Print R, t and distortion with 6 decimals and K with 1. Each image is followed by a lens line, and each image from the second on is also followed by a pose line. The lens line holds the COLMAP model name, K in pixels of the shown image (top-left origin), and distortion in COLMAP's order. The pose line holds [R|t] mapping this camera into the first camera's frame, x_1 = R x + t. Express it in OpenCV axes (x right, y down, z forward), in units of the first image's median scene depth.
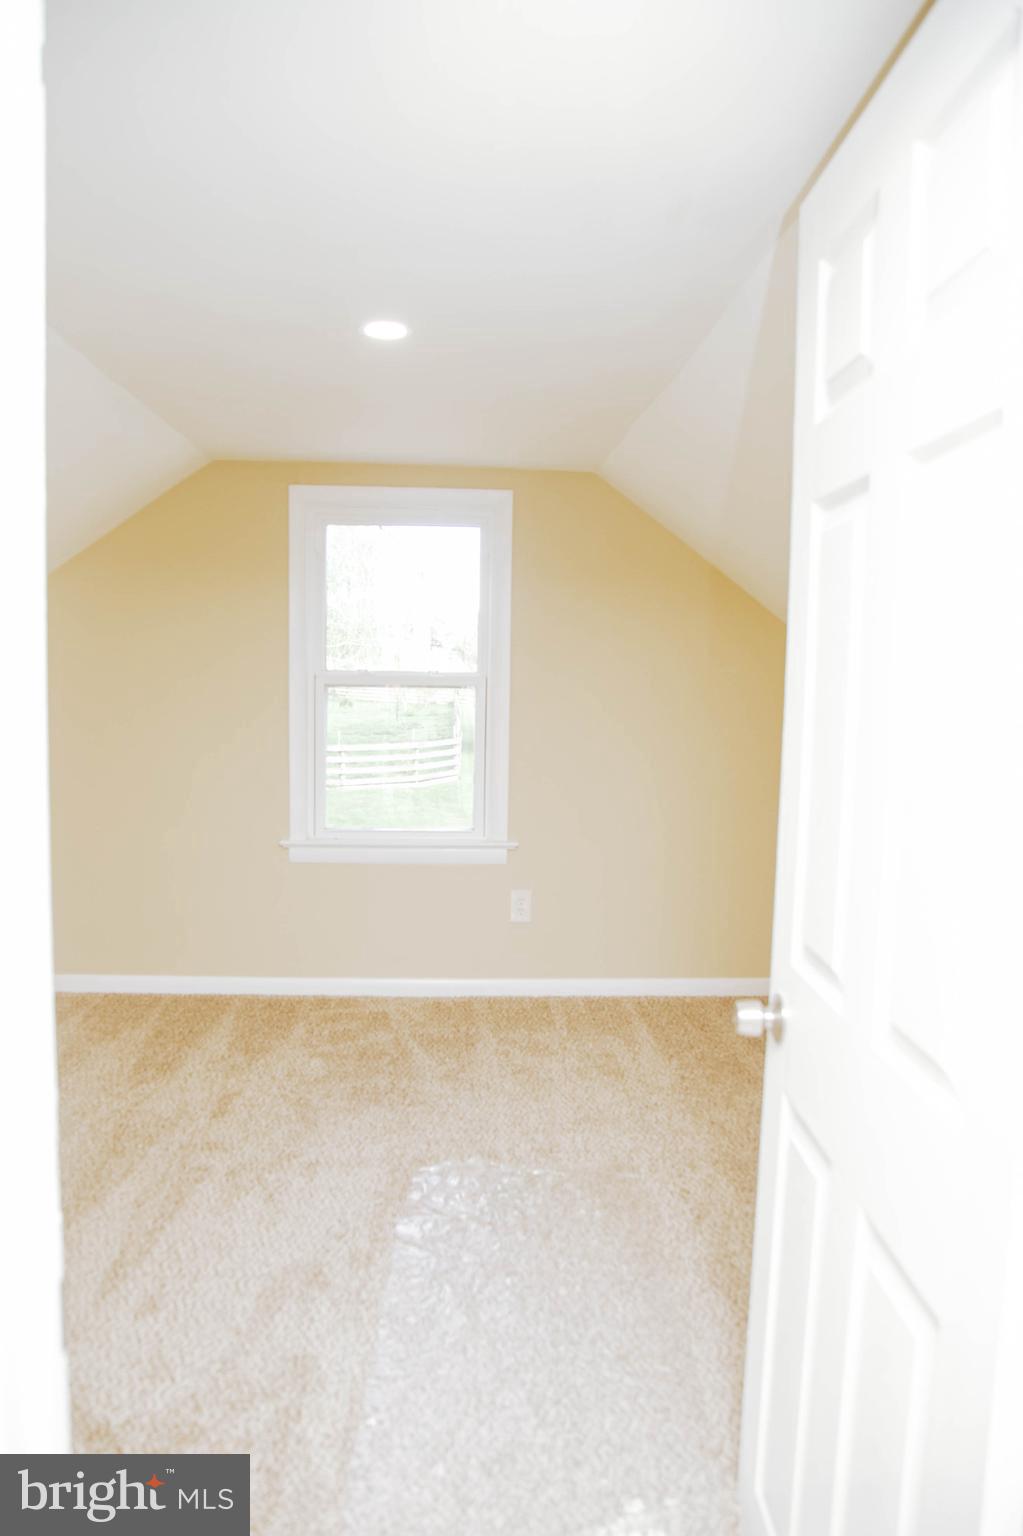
lens RADIAL K [[1089.9, 0, 511.5], [0, 1089.9, 768.0], [0, 0, 1]] dist [-0.120734, 0.088364]
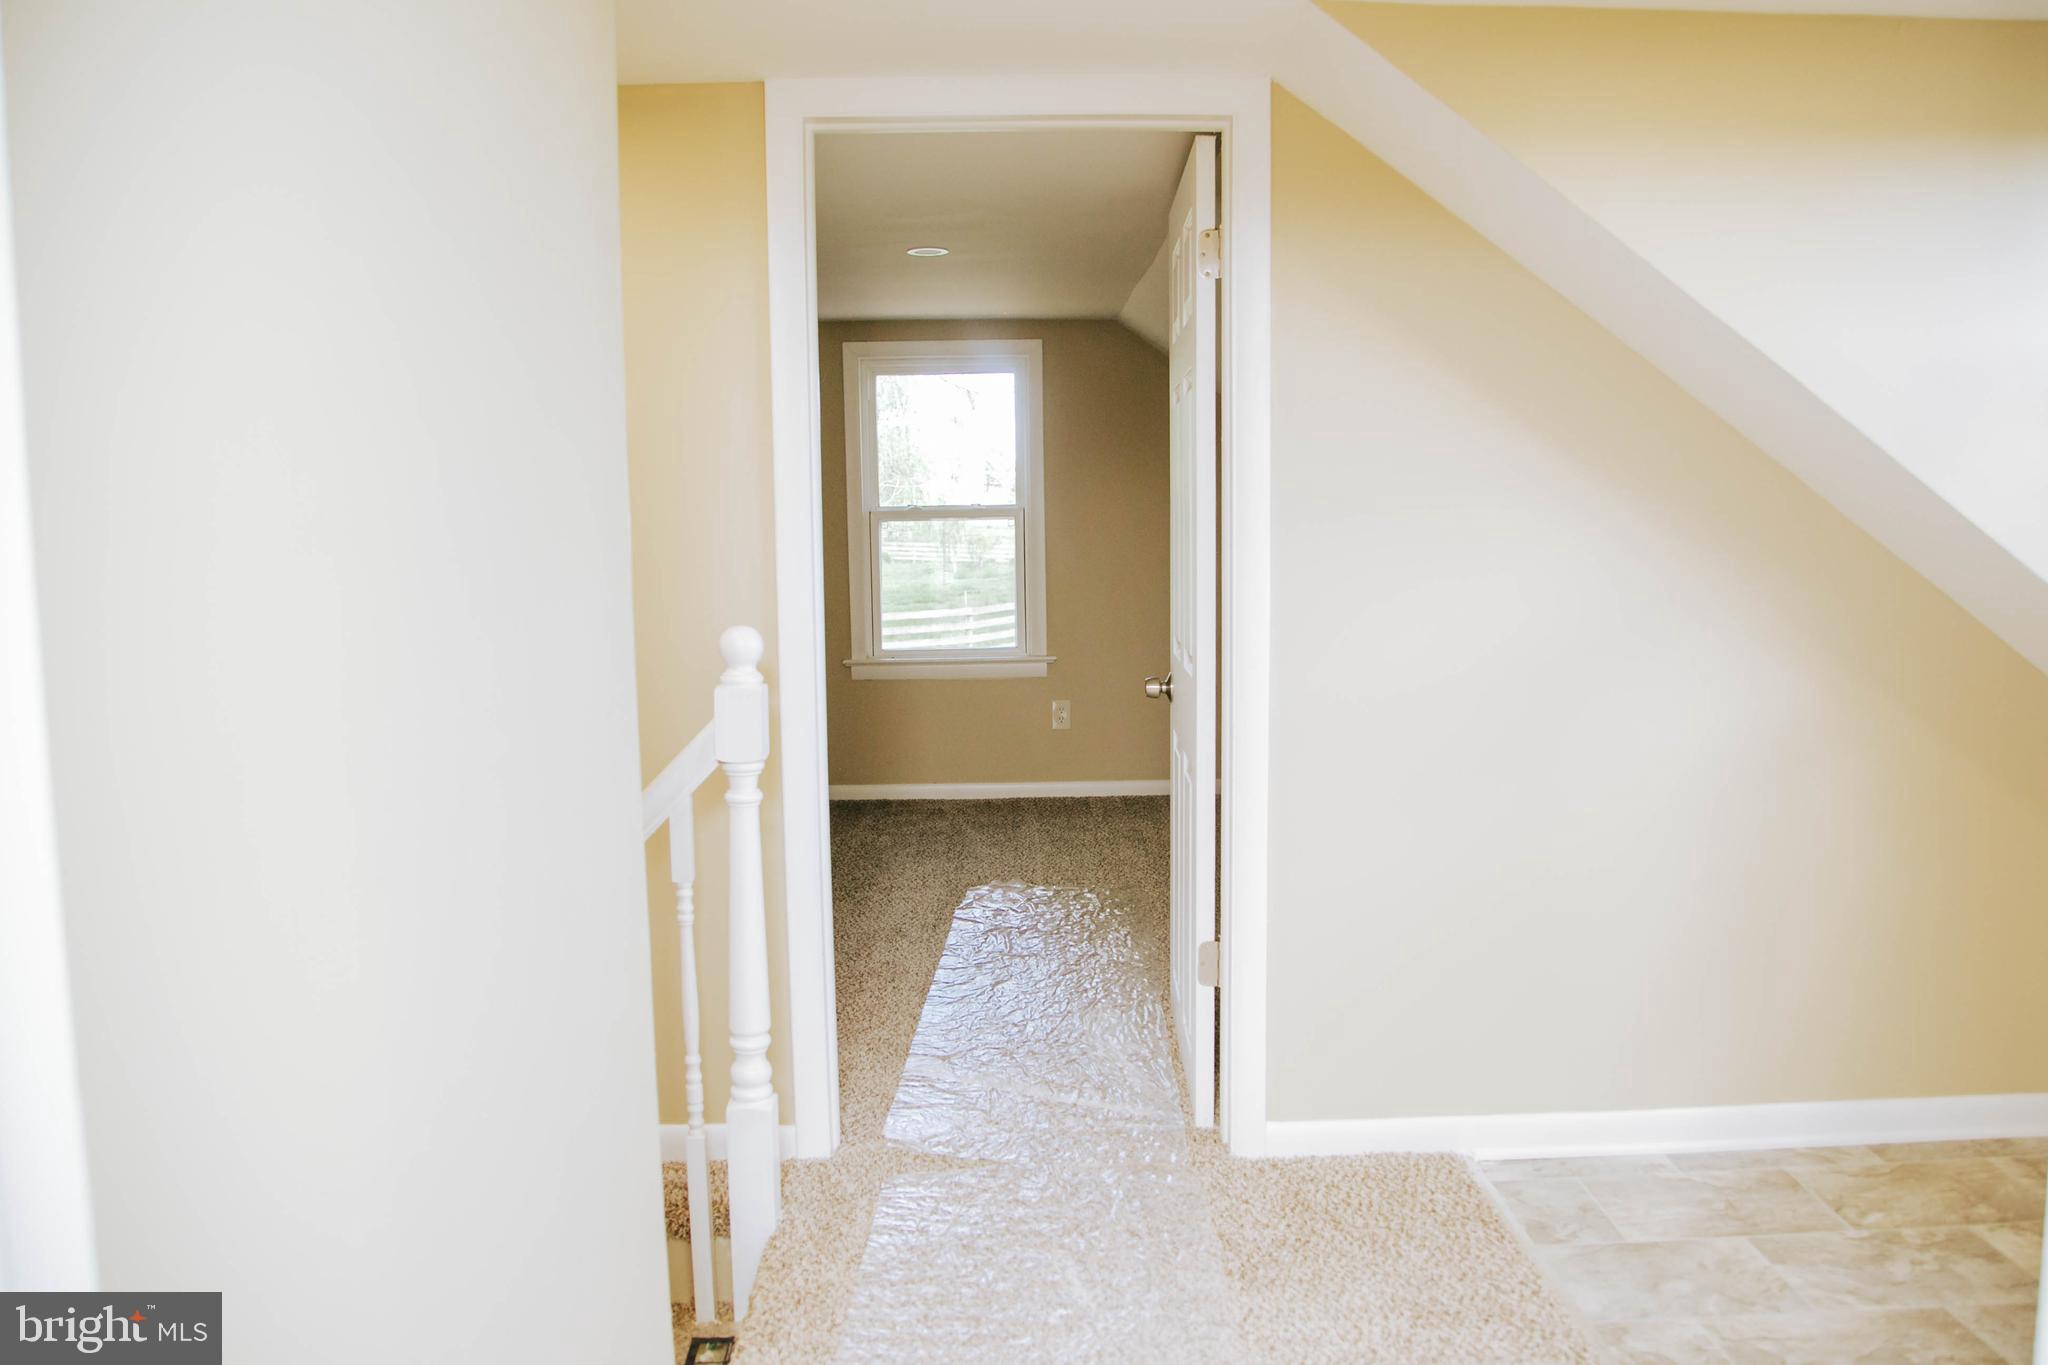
lens RADIAL K [[1483.7, 0, 1024.0], [0, 1483.7, 682.5], [0, 0, 1]] dist [-0.121533, 0.082356]
pose [[0.998269, -0.027727, -0.051876, 0.050961], [0.028855, 0.999360, 0.021126, 0.062970], [0.051257, -0.022586, 0.998430, -0.514803]]
